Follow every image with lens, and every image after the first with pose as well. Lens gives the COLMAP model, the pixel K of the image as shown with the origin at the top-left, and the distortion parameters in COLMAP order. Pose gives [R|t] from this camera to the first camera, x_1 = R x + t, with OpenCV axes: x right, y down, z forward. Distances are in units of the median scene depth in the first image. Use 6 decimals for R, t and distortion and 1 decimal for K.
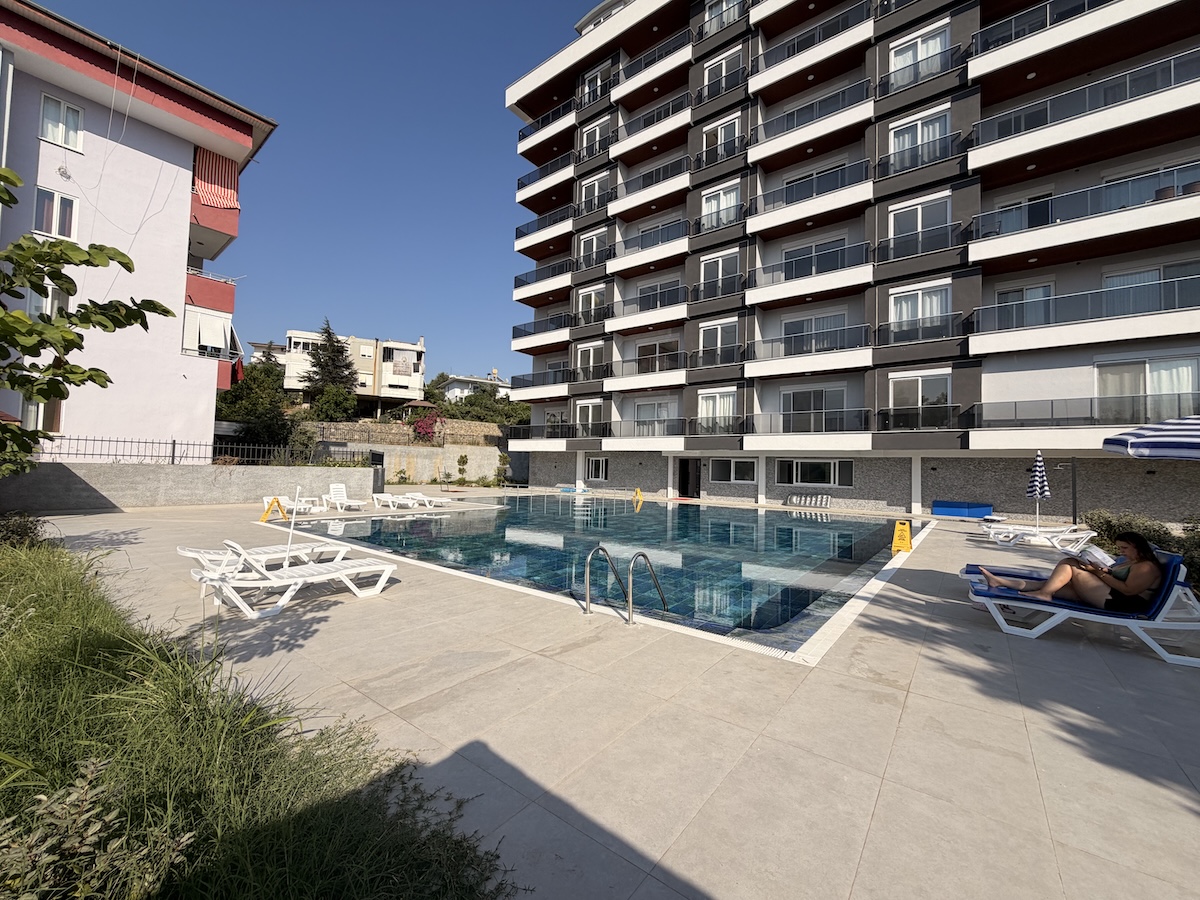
lens RADIAL K [[479.6, 0, 596.3], [0, 479.6, 453.4], [0, 0, 1]] dist [-0.001653, 0.000433]
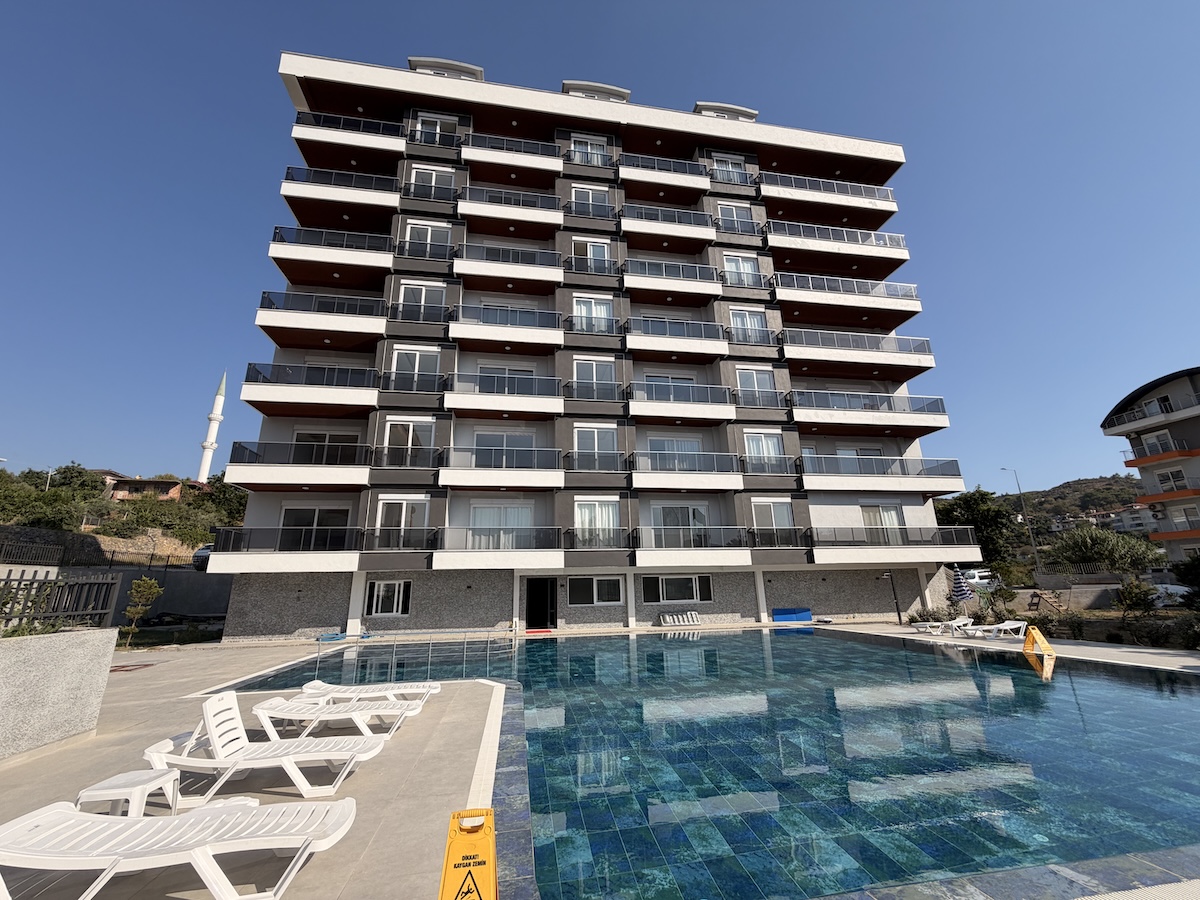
lens RADIAL K [[479.6, 0, 606.5], [0, 479.6, 448.0], [0, 0, 1]] dist [-0.001653, 0.000433]
pose [[0.672435, 0.164605, 0.721621, -0.387490], [0.015318, 0.971653, -0.235913, -0.011131], [-0.739998, 0.169690, 0.650852, 0.378812]]
